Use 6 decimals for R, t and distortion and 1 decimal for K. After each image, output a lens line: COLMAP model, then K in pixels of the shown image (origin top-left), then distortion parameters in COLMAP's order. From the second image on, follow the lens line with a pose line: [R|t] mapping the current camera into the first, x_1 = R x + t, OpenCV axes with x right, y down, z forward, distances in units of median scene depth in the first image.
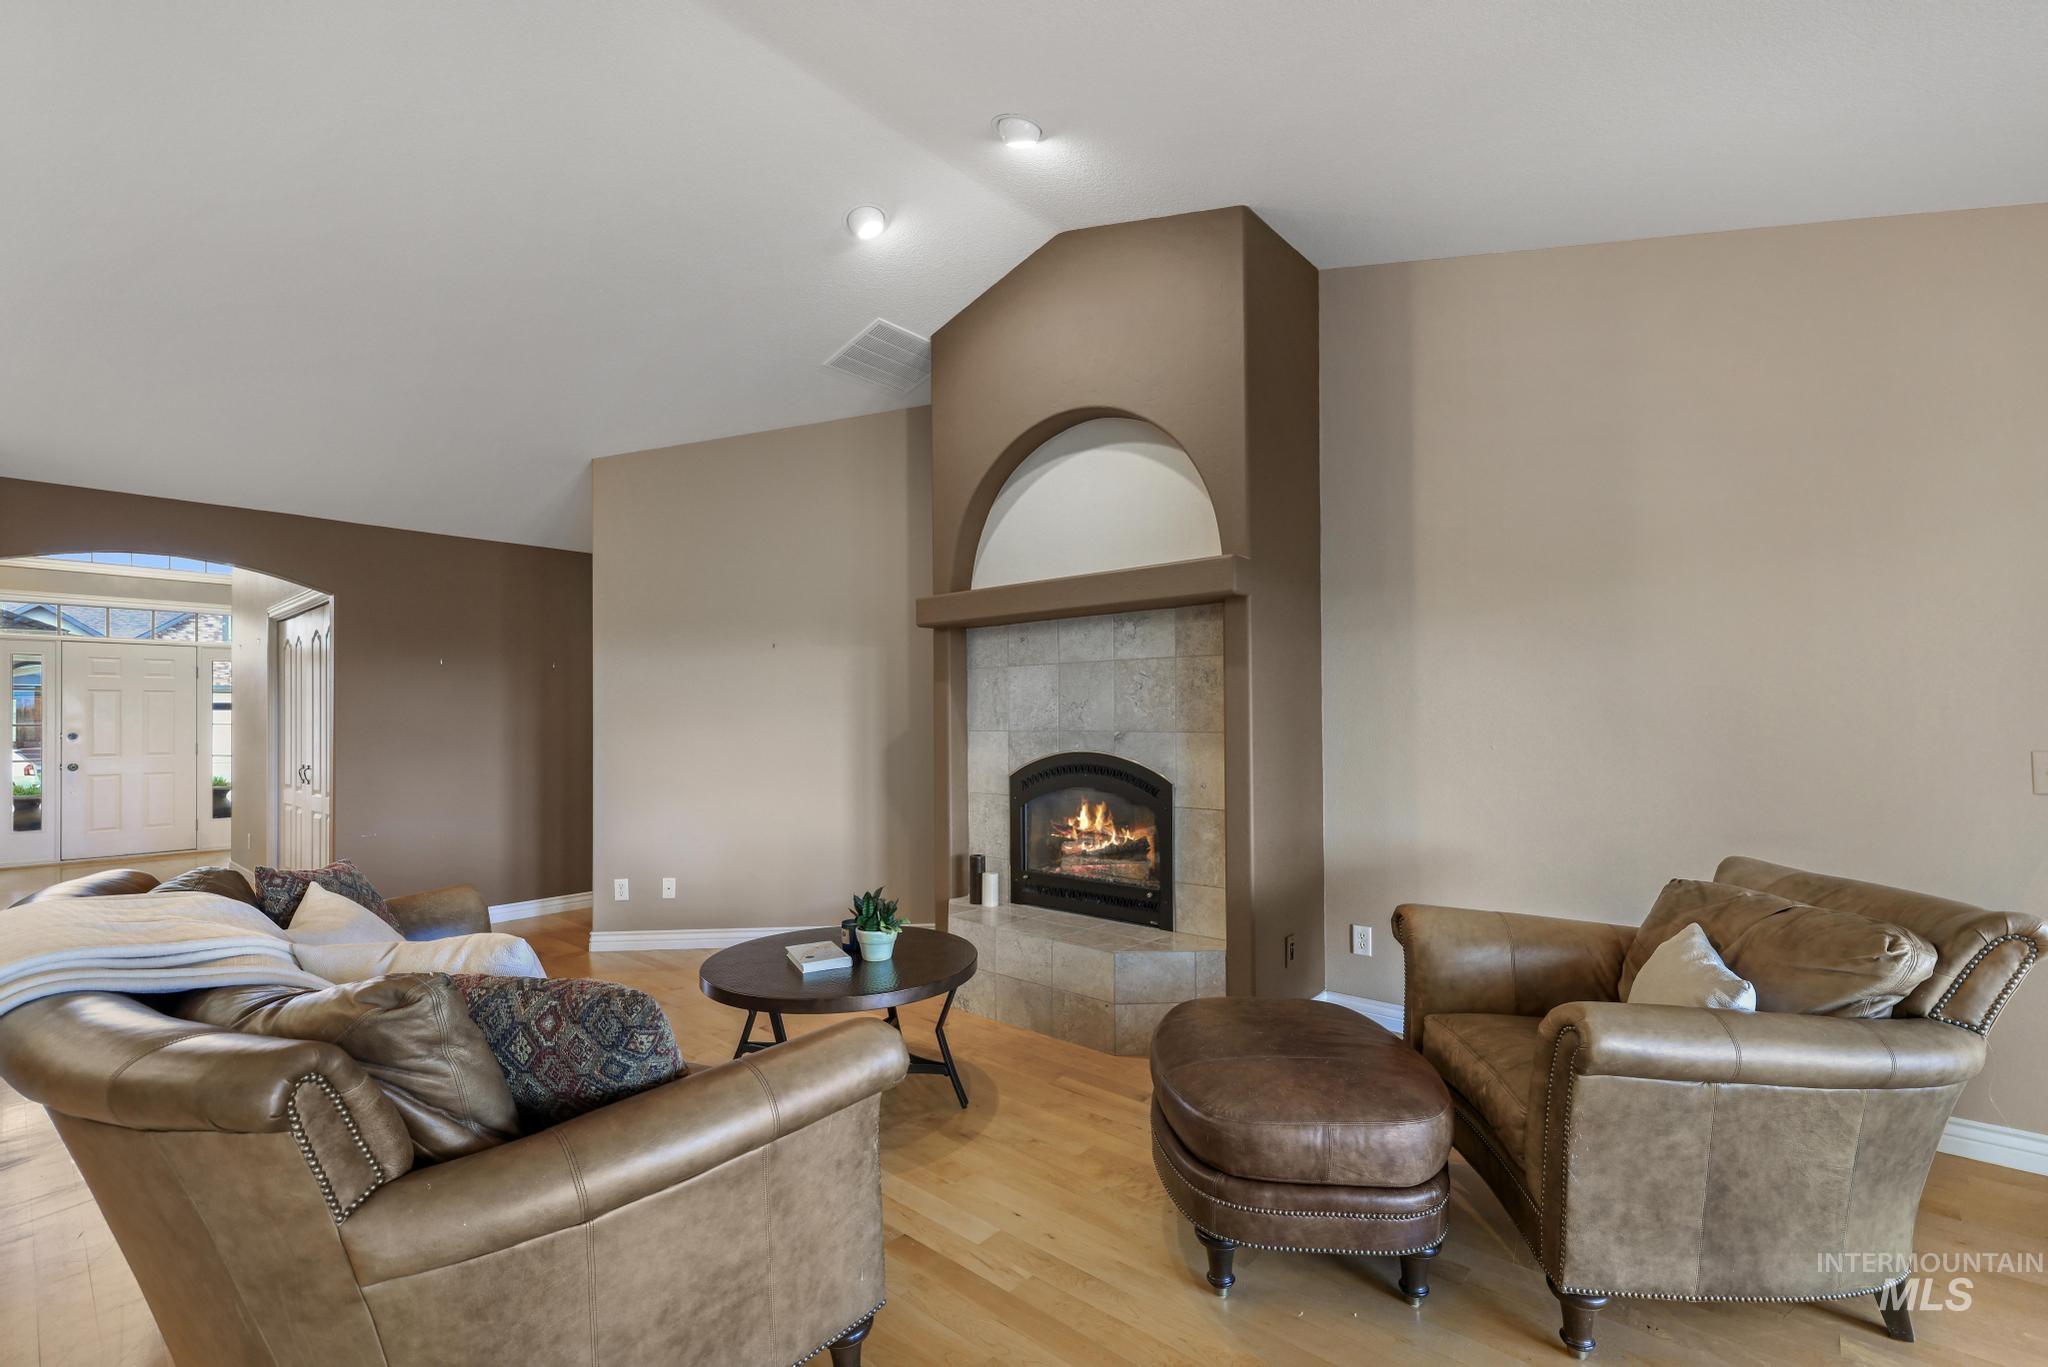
lens RADIAL K [[890.1, 0, 1017.8], [0, 890.1, 713.2], [0, 0, 1]] dist [-0.001017, 0.000136]
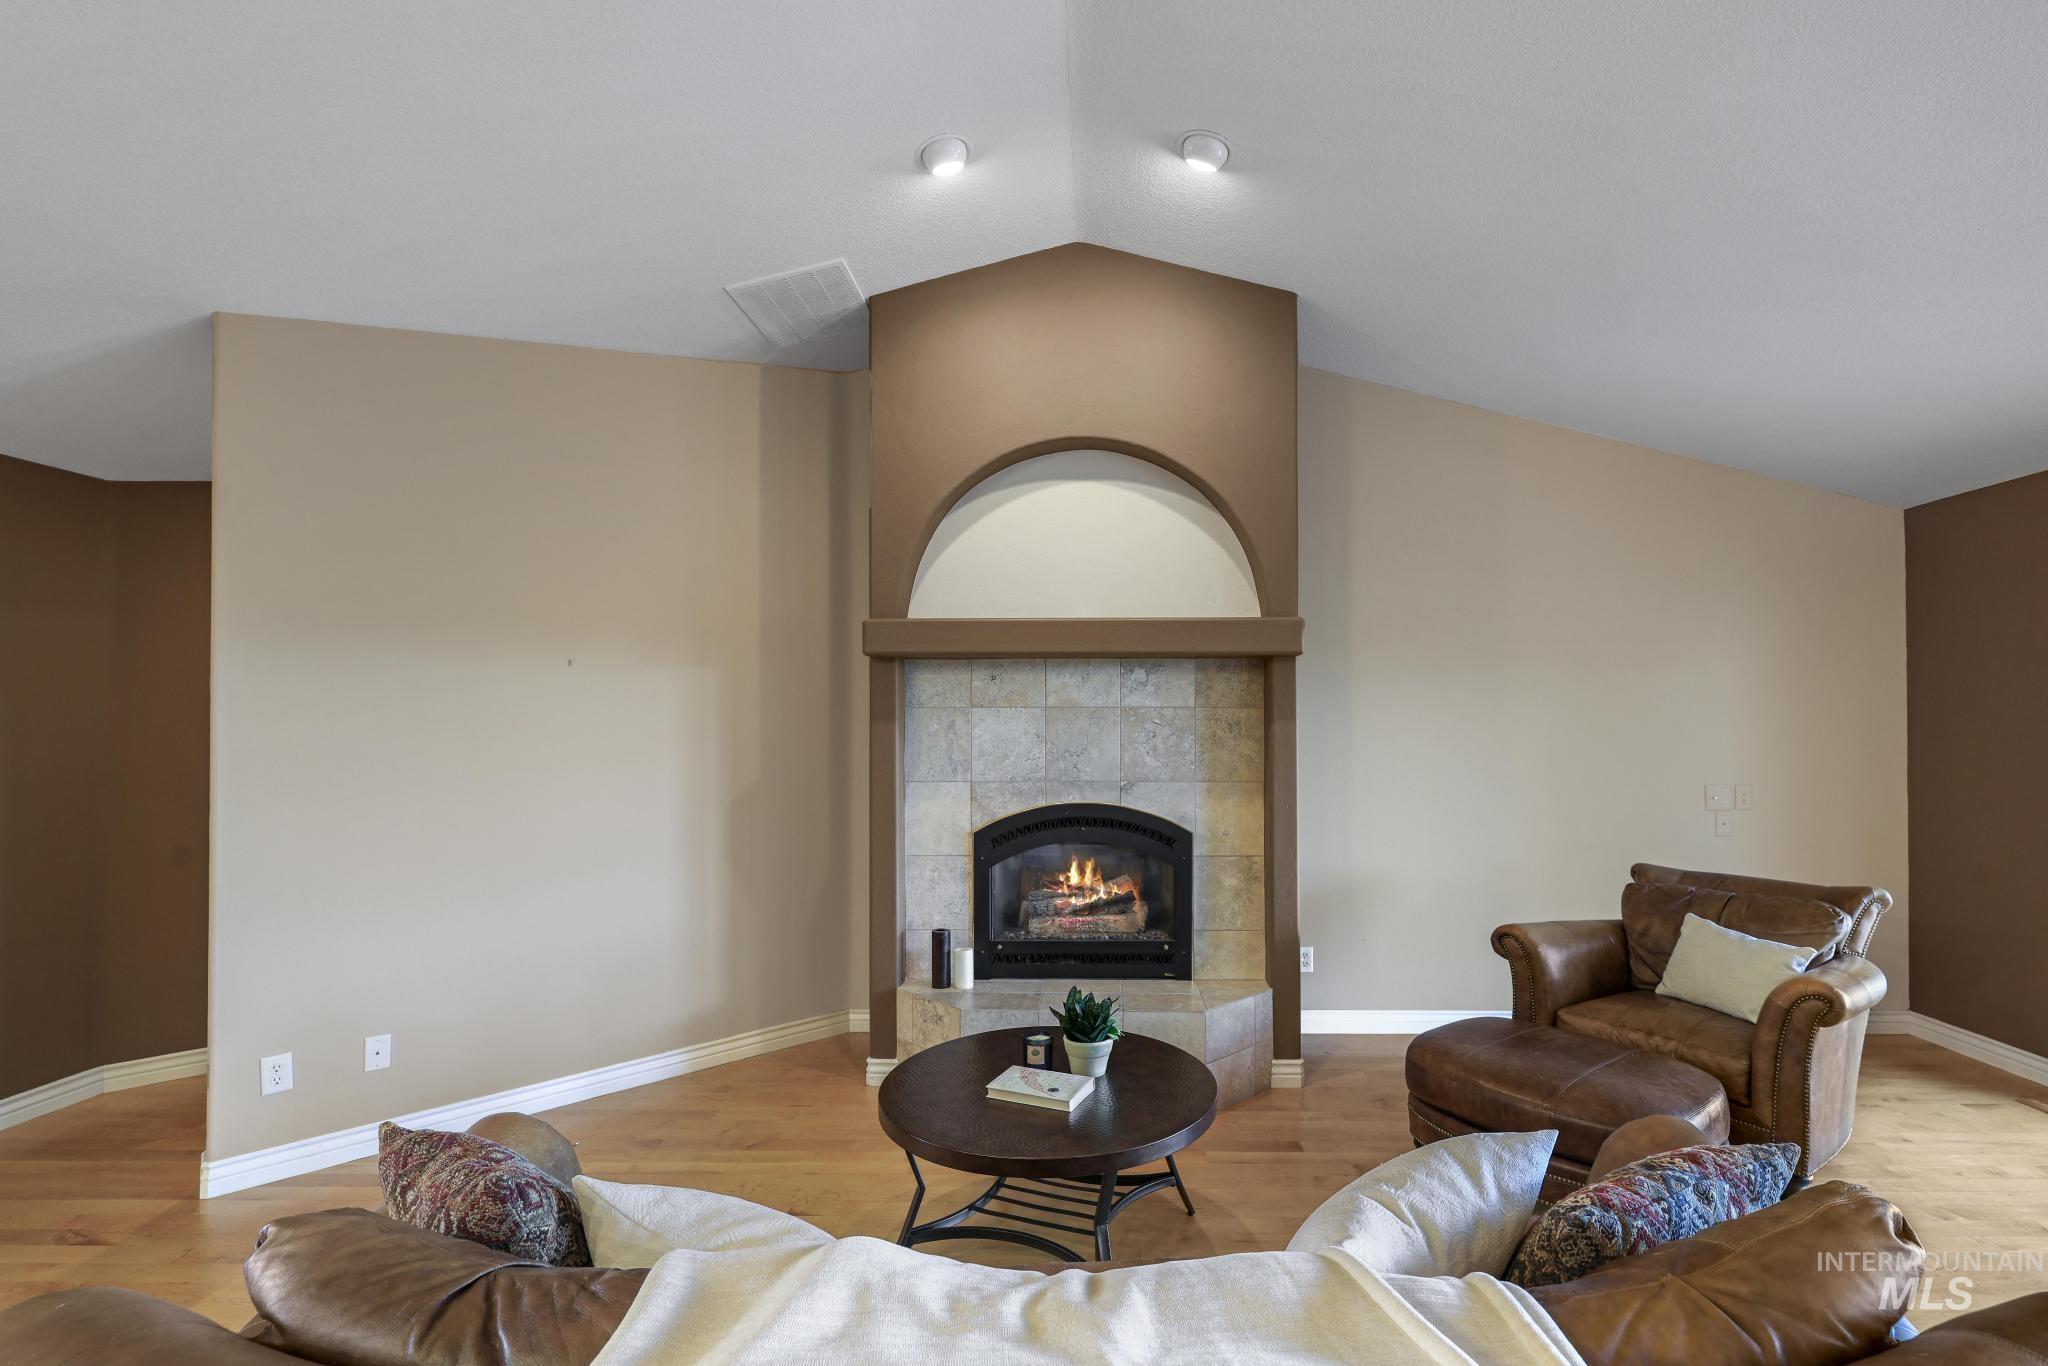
lens RADIAL K [[948.7, 0, 1067.8], [0, 948.7, 716.0], [0, 0, 1]] dist [-0.001362, -0.000274]
pose [[0.759387, 0.007886, 0.650592, -0.580370], [-0.006682, 0.999968, -0.004323, -0.043724], [-0.650605, -0.001065, 0.759415, 0.254858]]
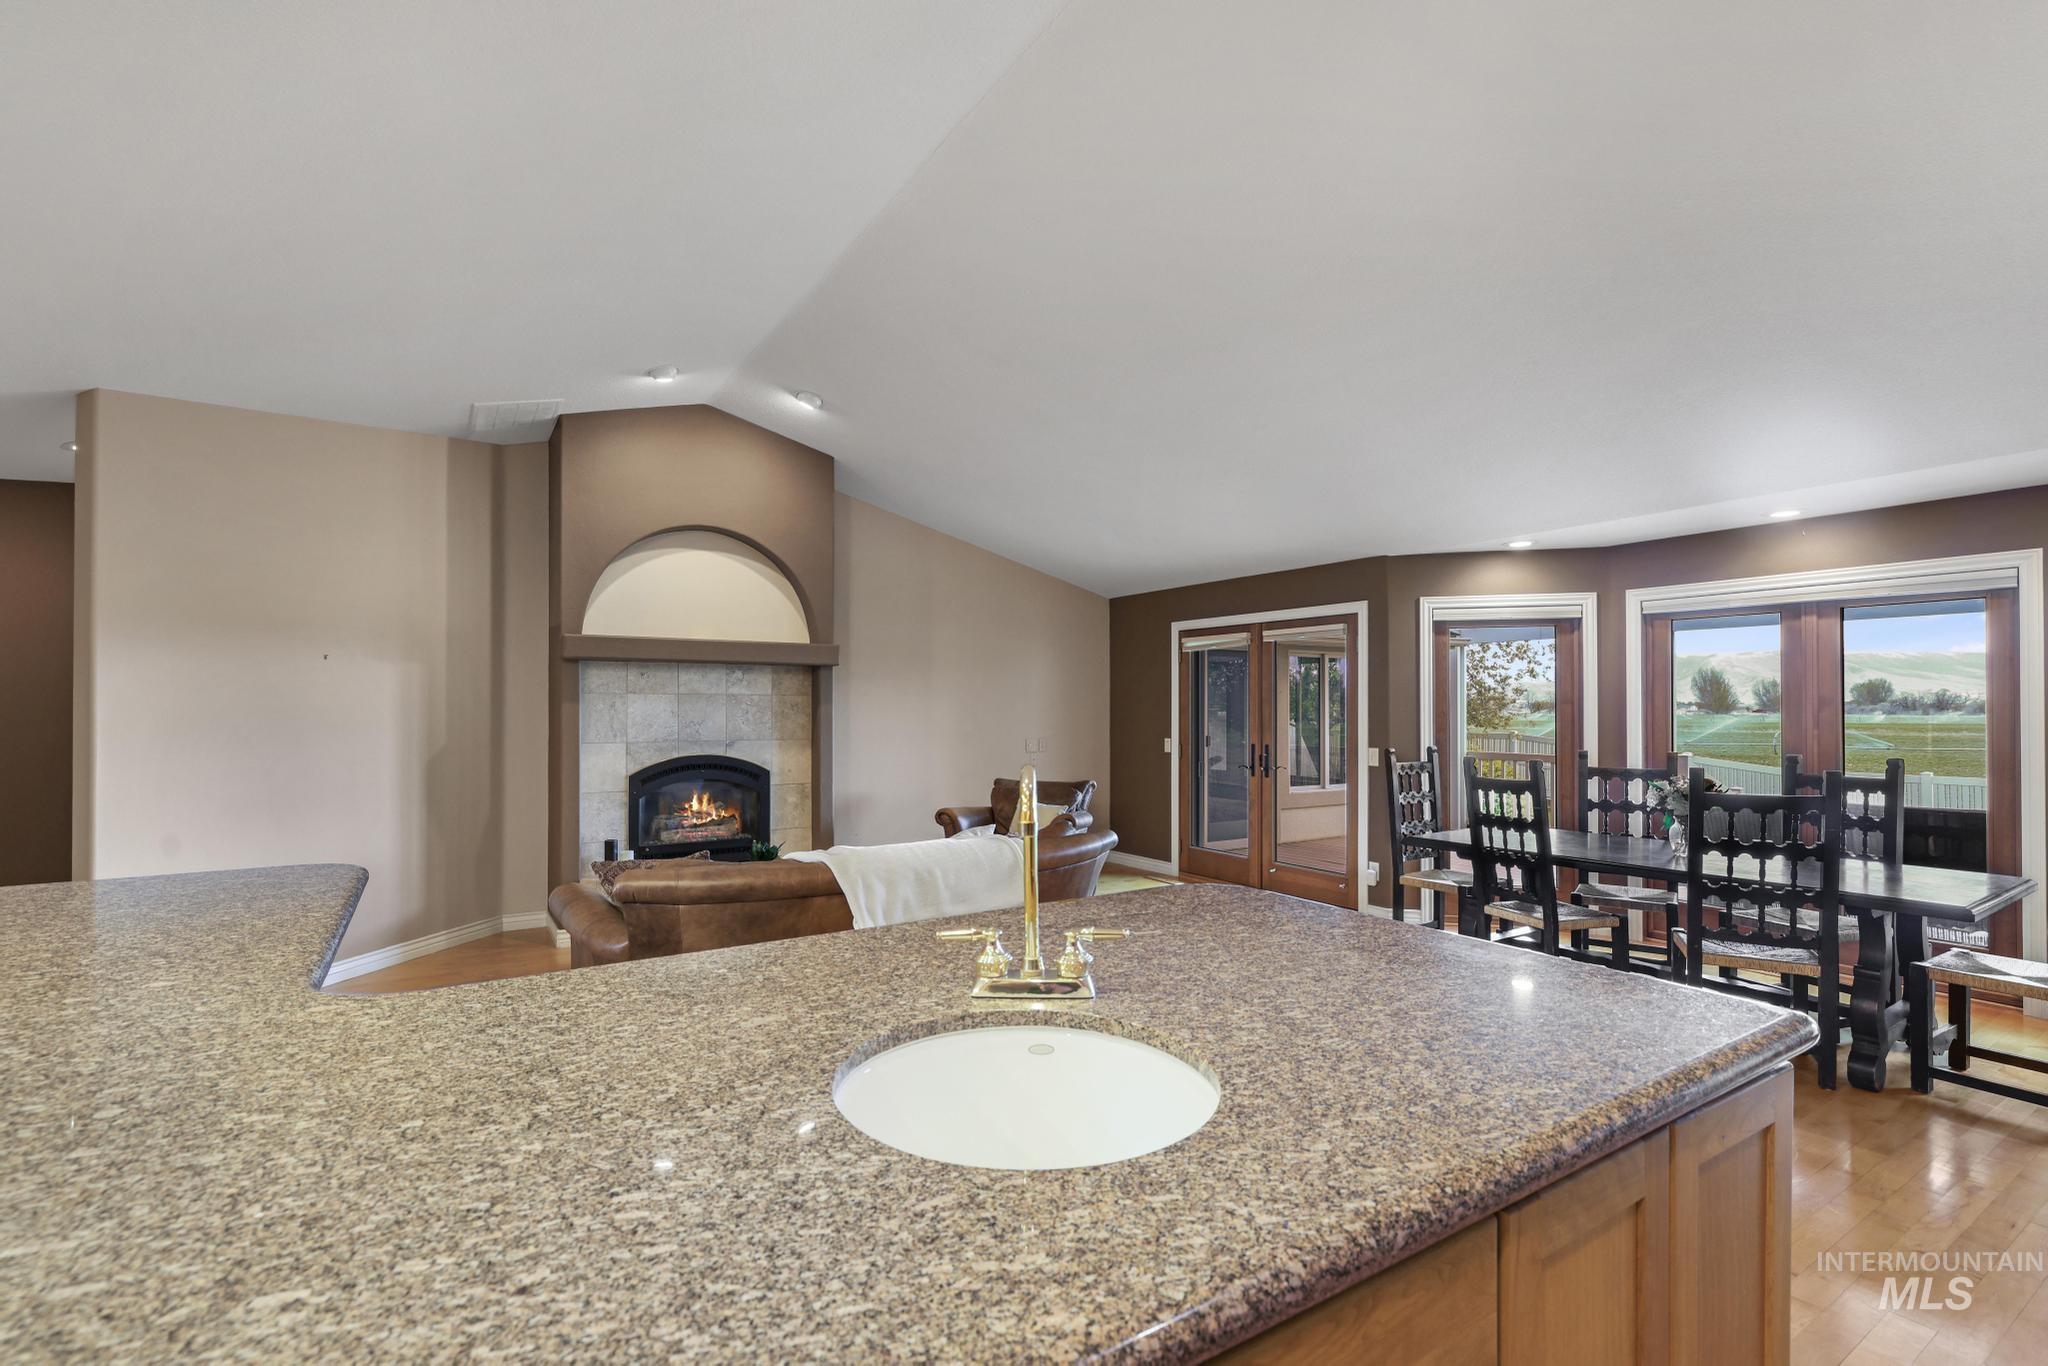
lens RADIAL K [[917.5, 0, 999.4], [0, 917.5, 706.4], [0, 0, 1]] dist [0.016915, -0.000064]
pose [[0.287466, 0.011582, 0.957721, -1.240288], [-0.007264, 0.999924, -0.009912, -0.025412], [-0.957763, -0.004107, 0.287528, 0.087712]]
